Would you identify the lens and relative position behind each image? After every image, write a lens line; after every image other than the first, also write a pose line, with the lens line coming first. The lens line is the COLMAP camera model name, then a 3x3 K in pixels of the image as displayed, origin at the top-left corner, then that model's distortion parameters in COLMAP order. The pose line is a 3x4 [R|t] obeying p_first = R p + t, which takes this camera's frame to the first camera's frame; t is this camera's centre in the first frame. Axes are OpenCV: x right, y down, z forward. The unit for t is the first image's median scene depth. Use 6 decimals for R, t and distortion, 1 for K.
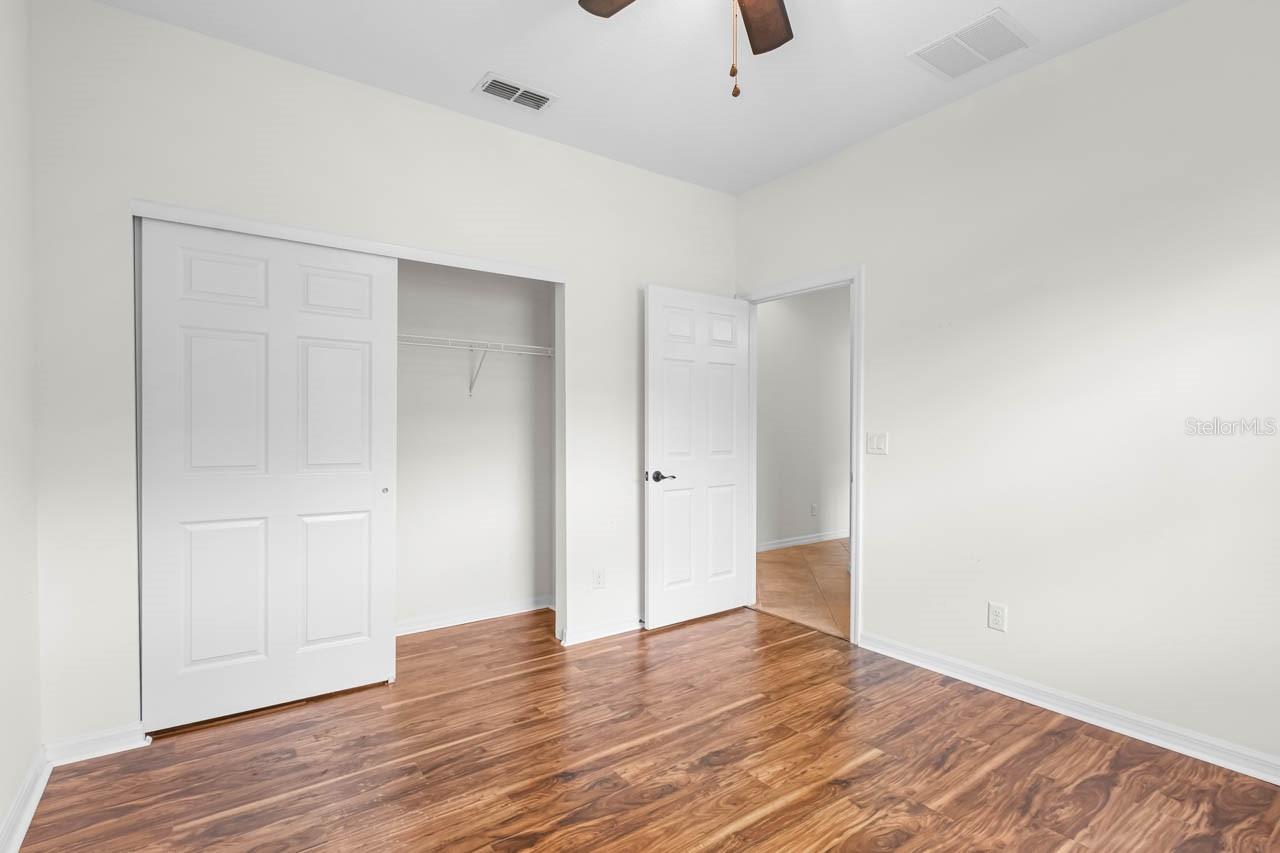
lens RADIAL K [[584.2, 0, 641.7], [0, 584.2, 427.5], [0, 0, 1]] dist [0.003286, -0.001292]
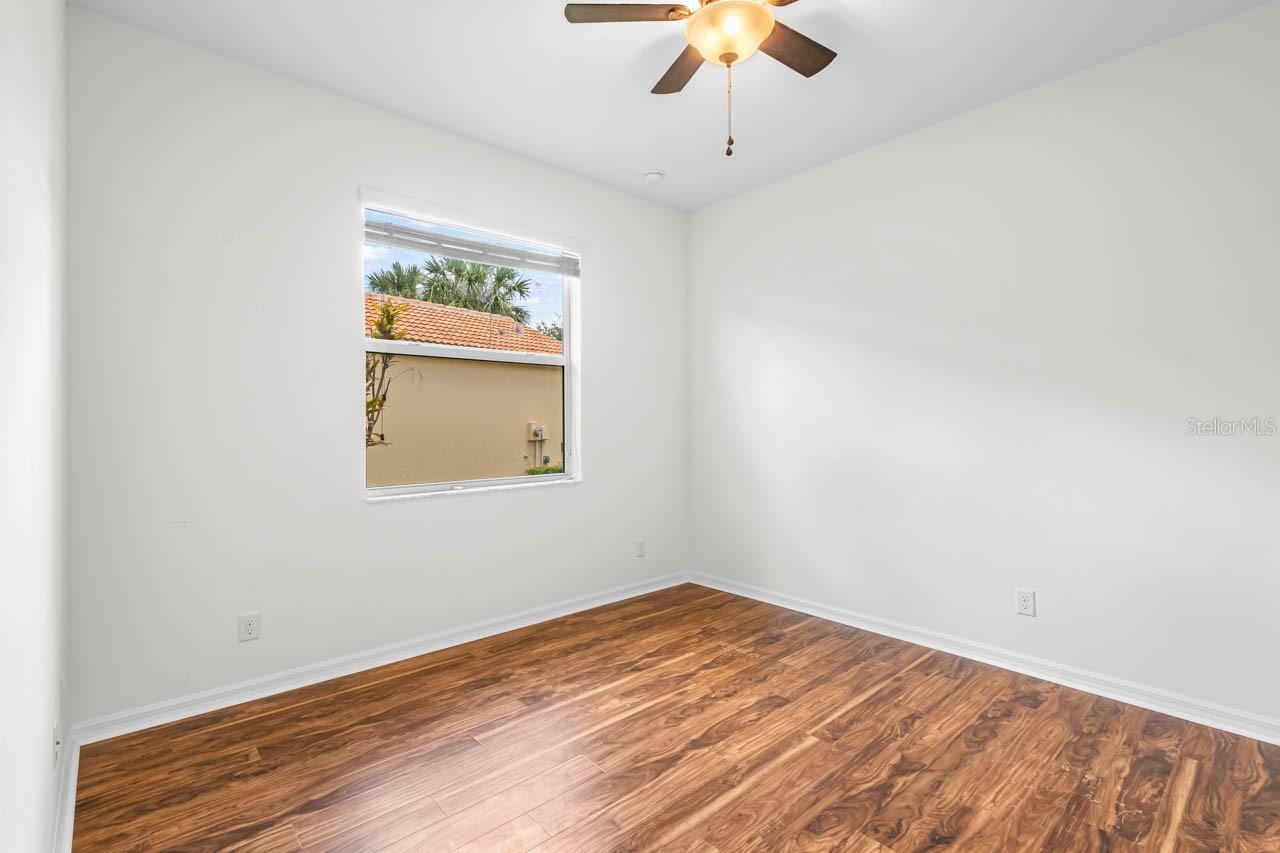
lens RADIAL K [[584.2, 0, 640.4], [0, 584.2, 422.2], [0, 0, 1]] dist [0.003286, -0.001292]
pose [[-0.992928, 0.004033, -0.118653, 0.446850], [0.002915, 0.999950, 0.009589, -0.016415], [0.118685, 0.009175, -0.992890, 1.988404]]
